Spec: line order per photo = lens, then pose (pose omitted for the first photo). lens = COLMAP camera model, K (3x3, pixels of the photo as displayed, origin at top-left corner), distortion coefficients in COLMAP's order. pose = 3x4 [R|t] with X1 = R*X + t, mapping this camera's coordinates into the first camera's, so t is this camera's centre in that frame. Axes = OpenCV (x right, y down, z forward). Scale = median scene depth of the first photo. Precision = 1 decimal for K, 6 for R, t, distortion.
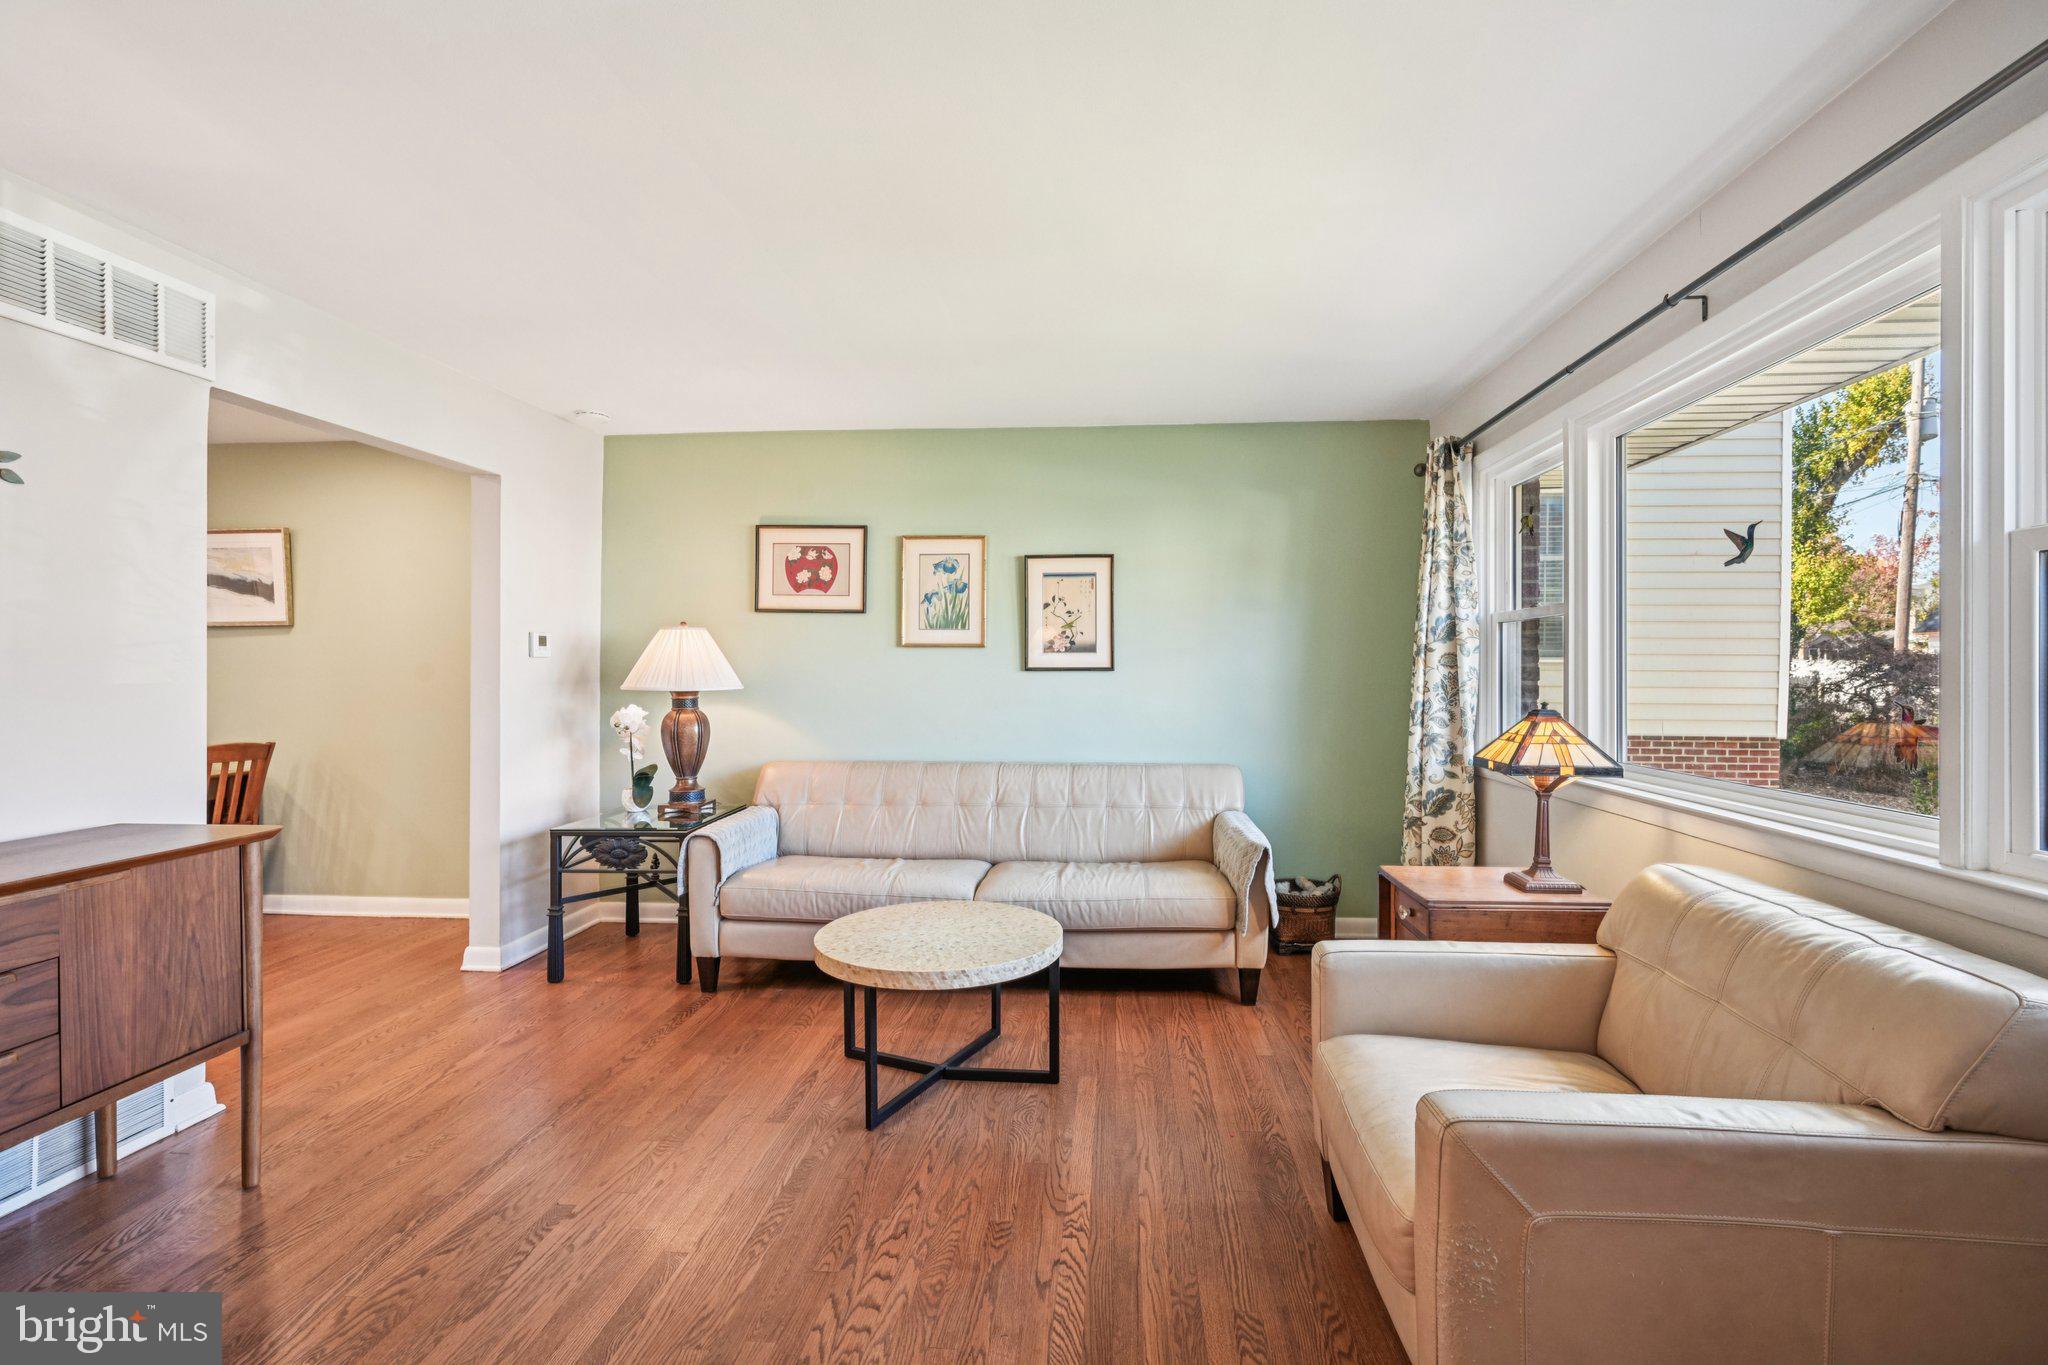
lens RADIAL K [[933.5, 0, 1028.7], [0, 933.5, 677.3], [0, 0, 1]] dist [0.001702, 0.000519]
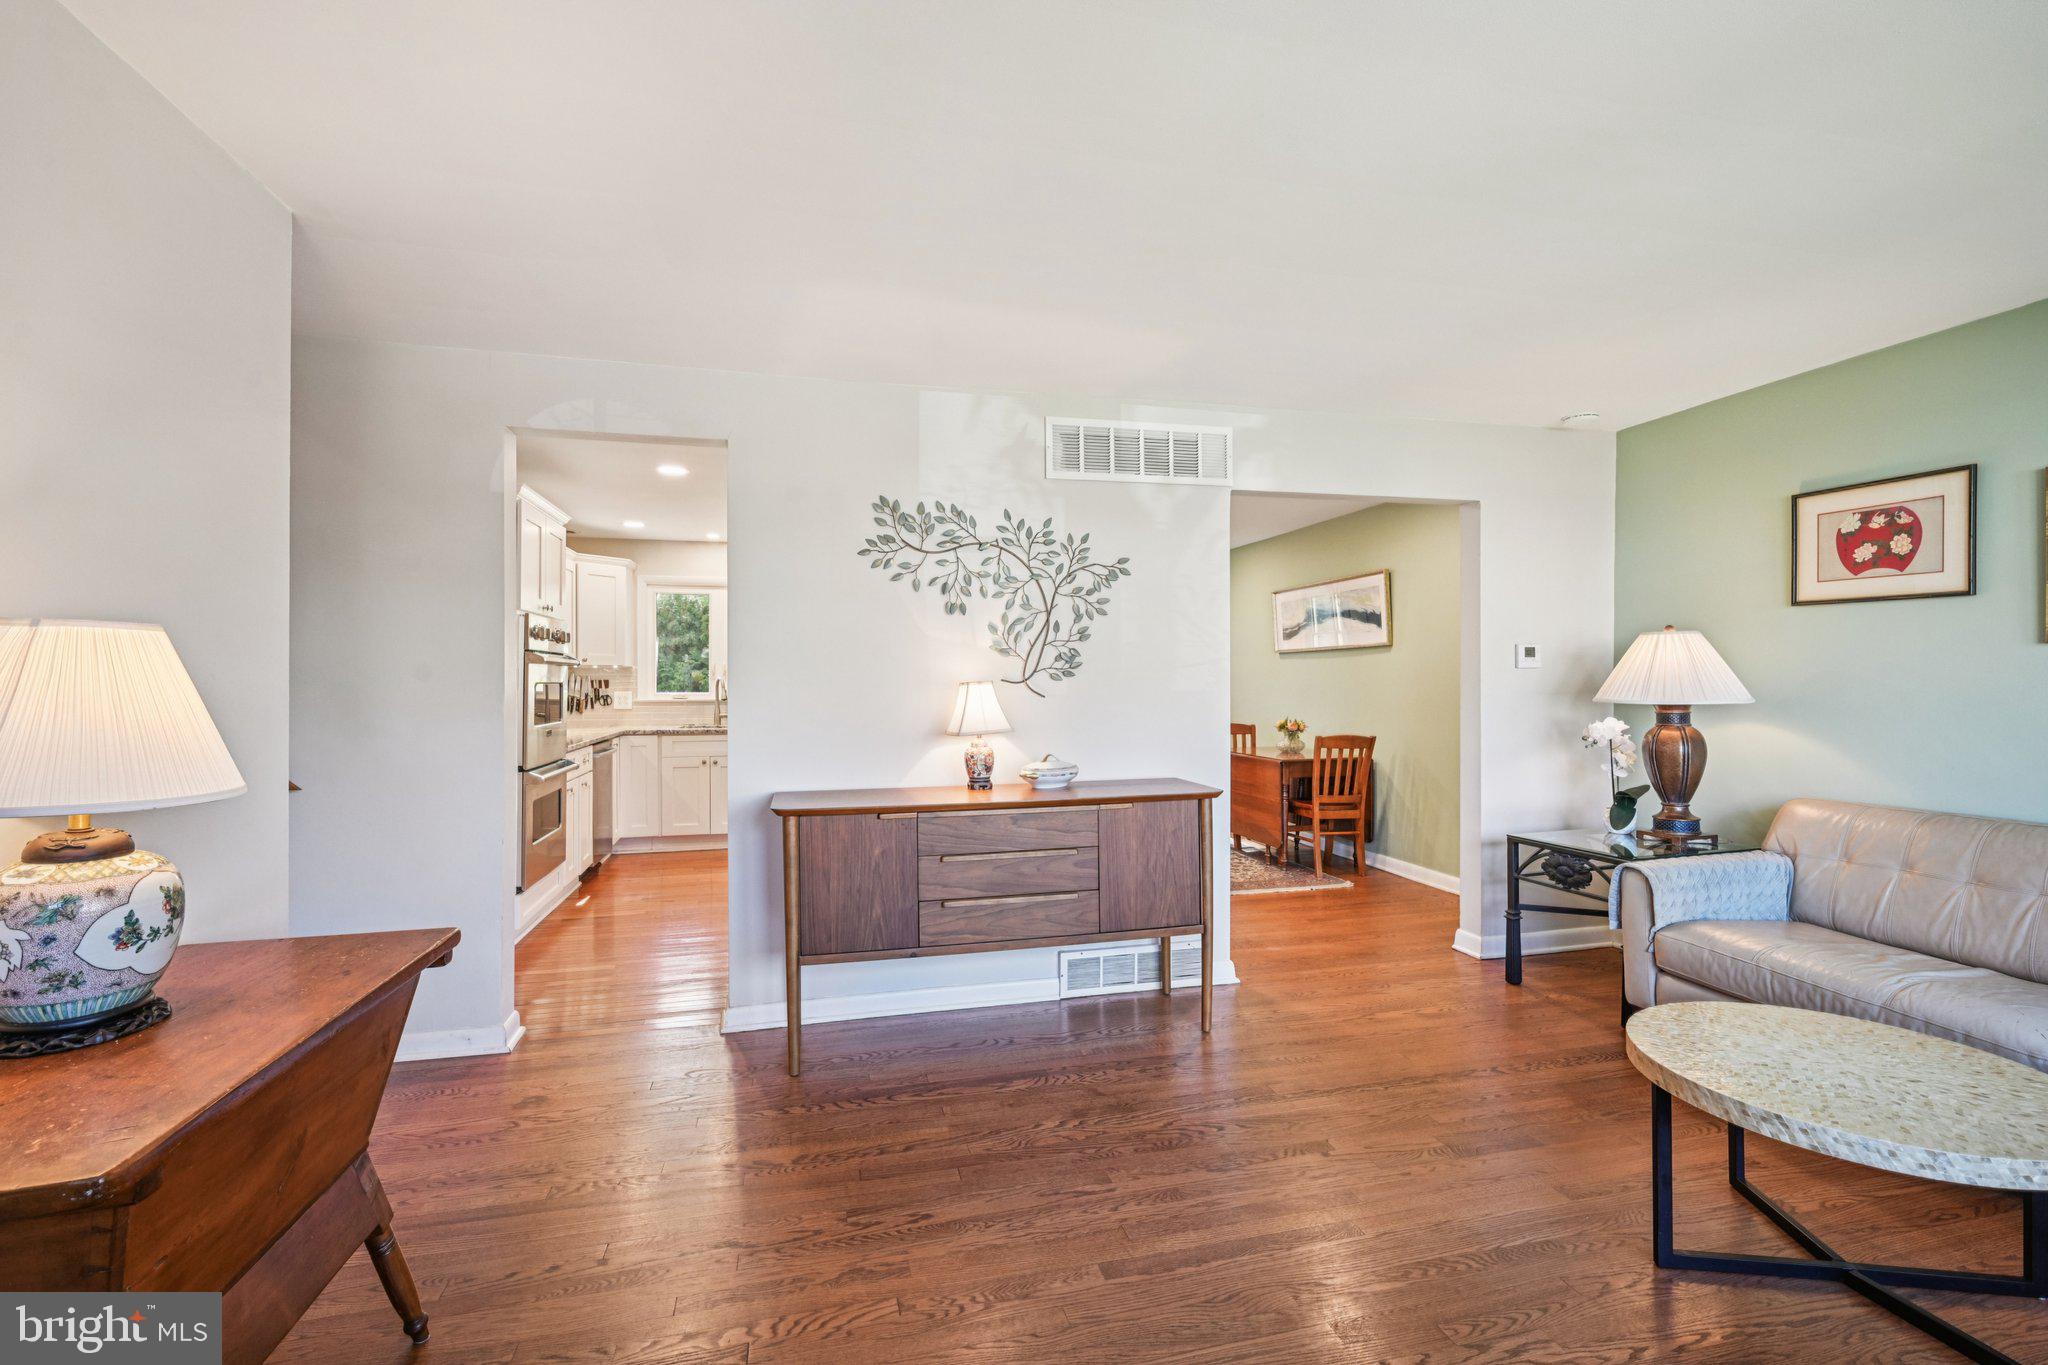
lens RADIAL K [[907.6, 0, 1024.0], [0, 907.6, 682.5], [0, 0, 1]] dist [0.000646, 0.000051]
pose [[0.304934, 0.001561, -0.952372, 0.259356], [-0.003482, 0.999994, 0.000524, -0.004209], [0.952367, 0.003156, 0.304938, 0.166361]]
